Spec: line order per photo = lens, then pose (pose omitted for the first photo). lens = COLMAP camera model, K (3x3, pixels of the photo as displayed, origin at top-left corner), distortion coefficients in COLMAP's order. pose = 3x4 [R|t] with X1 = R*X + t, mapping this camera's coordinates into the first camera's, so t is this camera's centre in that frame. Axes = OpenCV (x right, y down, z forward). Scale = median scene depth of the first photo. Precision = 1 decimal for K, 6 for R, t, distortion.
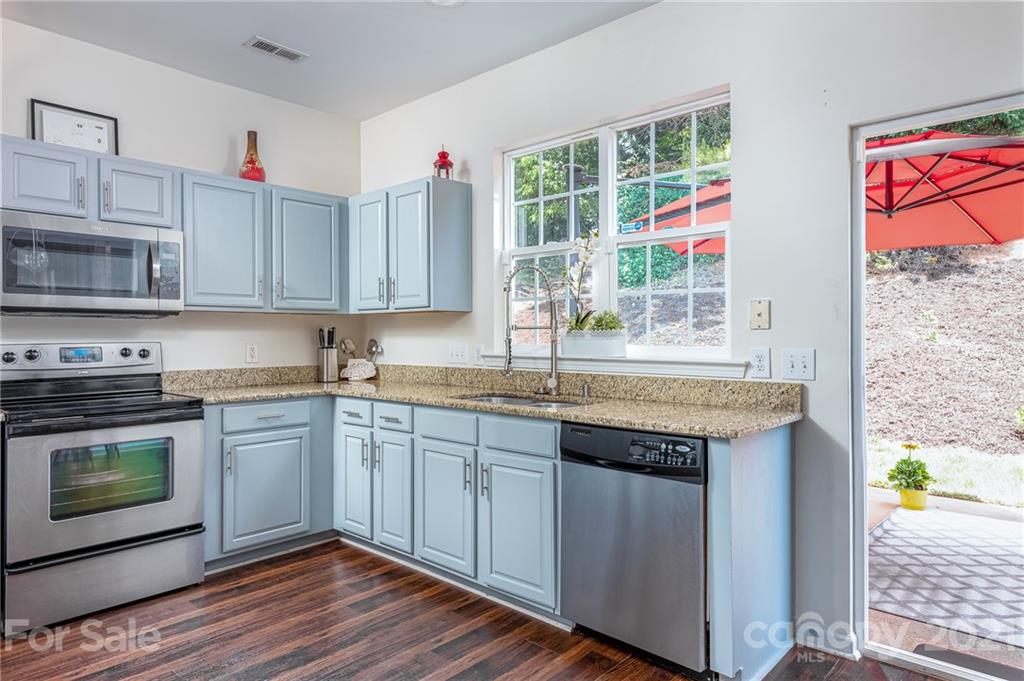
lens RADIAL K [[626.3, 0, 512.0], [0, 626.3, 340.5], [0, 0, 1]] dist [0.001960, -0.000378]
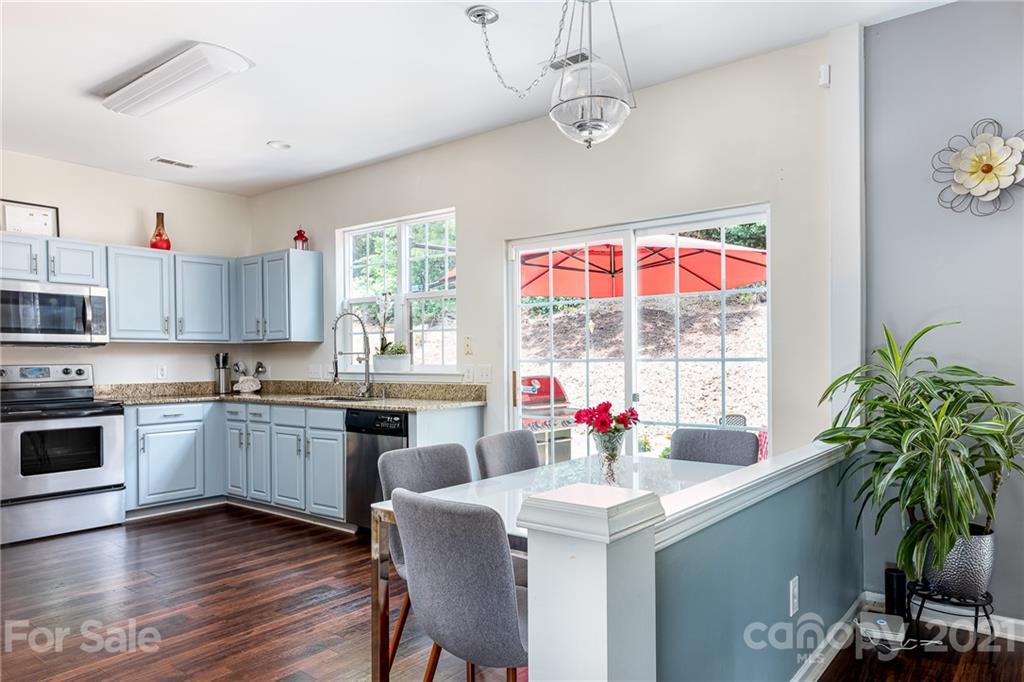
lens RADIAL K [[625.3, 0, 522.4], [0, 625.3, 368.2], [0, 0, 1]] dist [0.003314, 0.002079]
pose [[0.994912, -0.006063, 0.100567, 0.293455], [0.005415, 0.999963, 0.006711, 0.008045], [-0.100604, -0.006132, 0.994908, -0.561679]]
